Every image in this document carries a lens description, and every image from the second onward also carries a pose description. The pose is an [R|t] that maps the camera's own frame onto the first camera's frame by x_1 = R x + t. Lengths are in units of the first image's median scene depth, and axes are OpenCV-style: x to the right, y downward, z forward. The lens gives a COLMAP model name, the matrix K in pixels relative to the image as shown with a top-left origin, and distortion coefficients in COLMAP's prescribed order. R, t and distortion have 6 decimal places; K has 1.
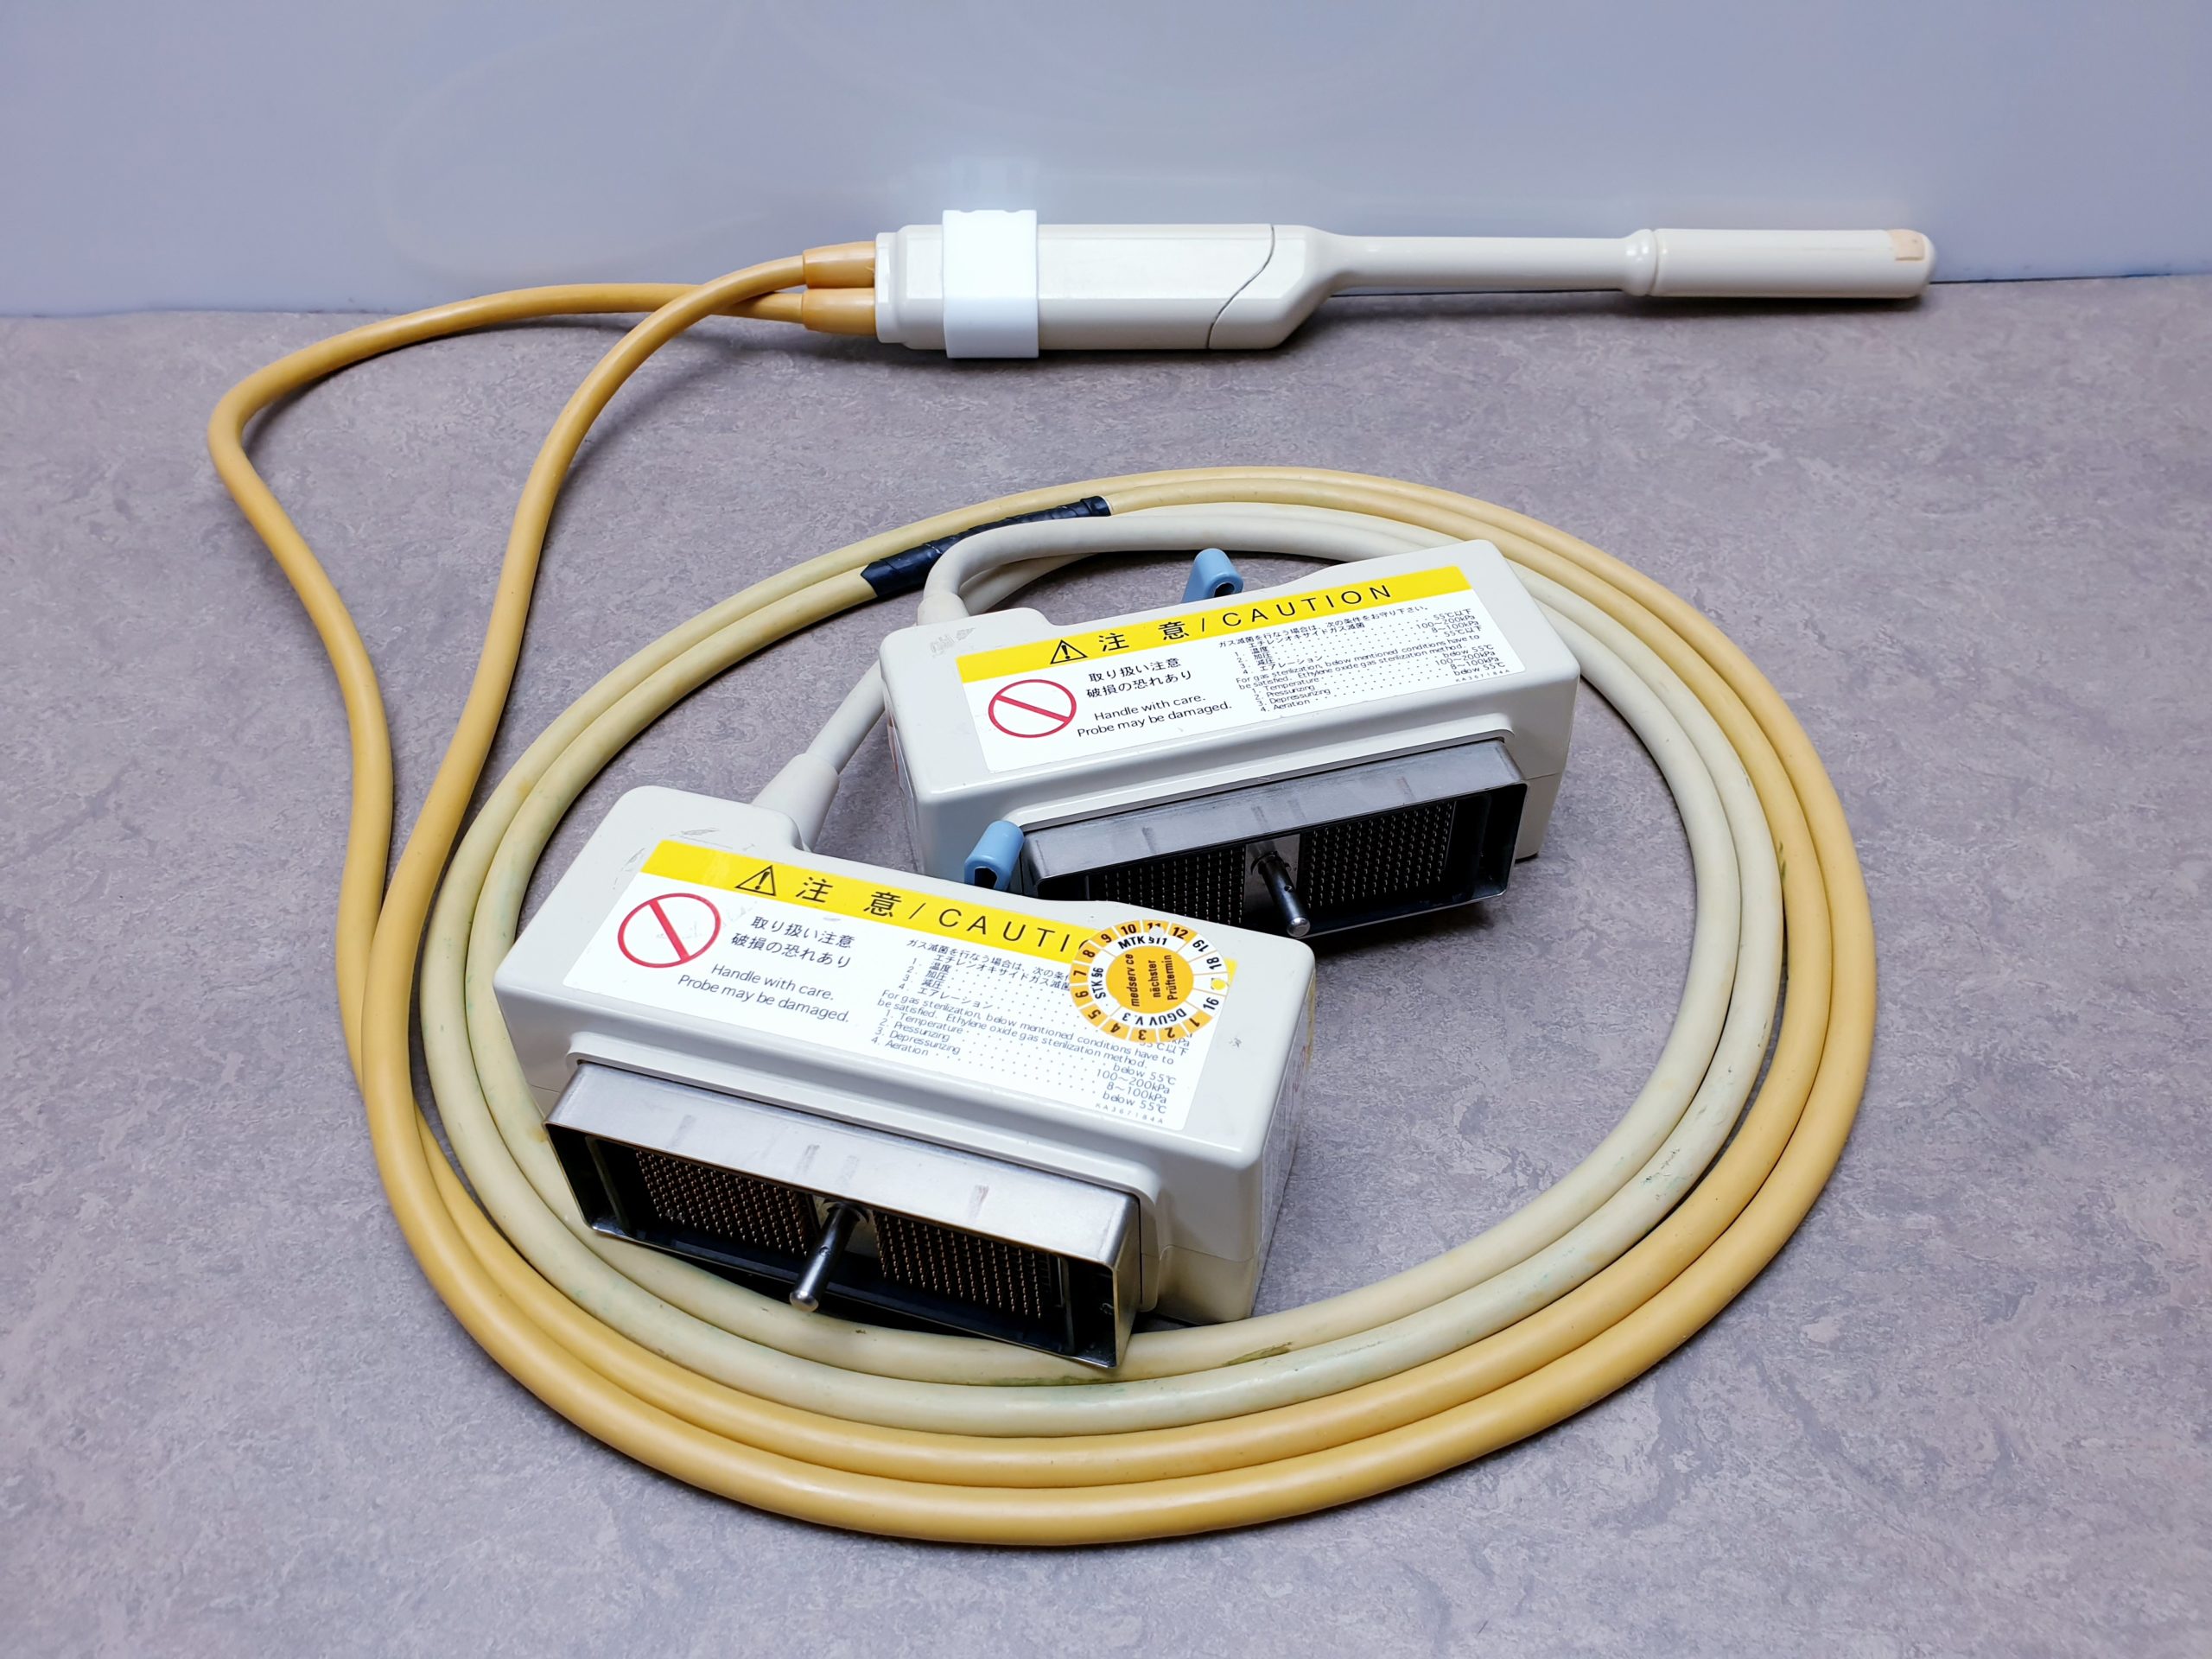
lens RADIAL K [[1754.4, 0, 1110.9], [0, 1754.4, 827.0], [0, 0, 1]] dist [-0.057249, 0.109776]
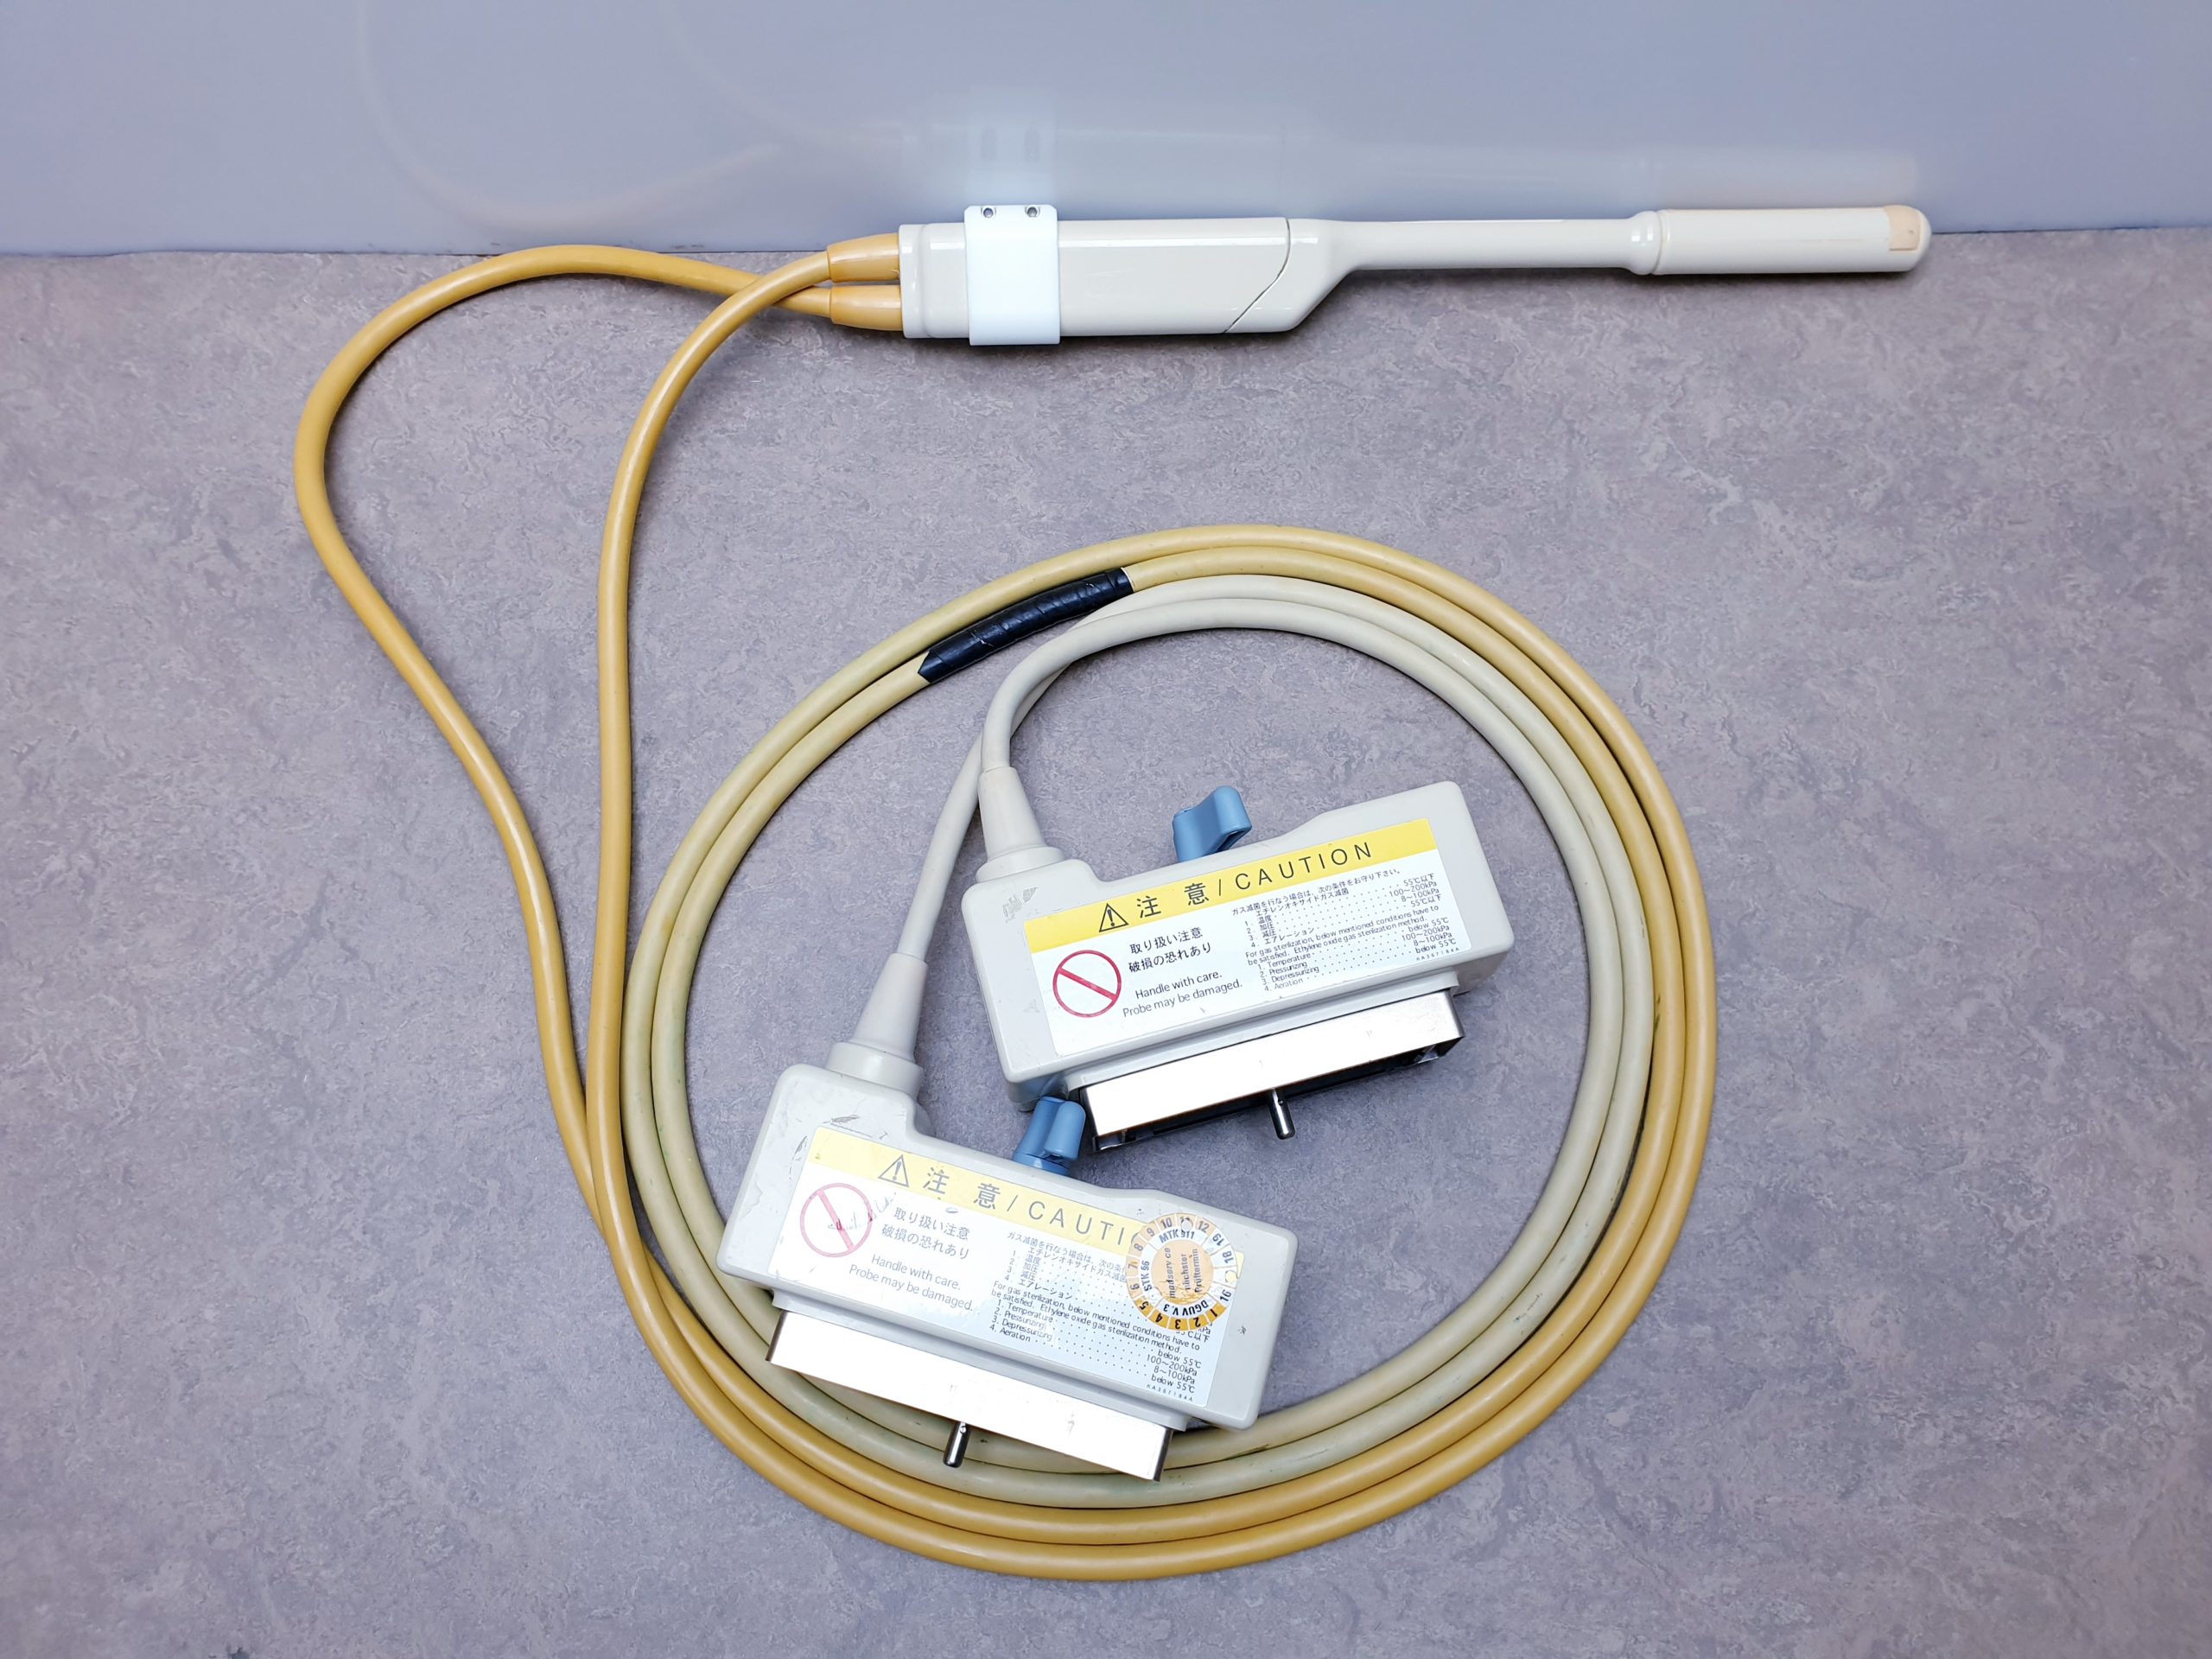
lens RADIAL K [[1754.4, 0, 1110.9], [0, 1754.4, 827.0], [0, 0, 1]] dist [-0.057249, 0.109776]
pose [[0.999683, -0.006164, 0.024418, -0.056247], [-0.005371, 0.895097, 0.445839, -0.719663], [-0.024604, -0.445829, 0.894780, -0.096571]]
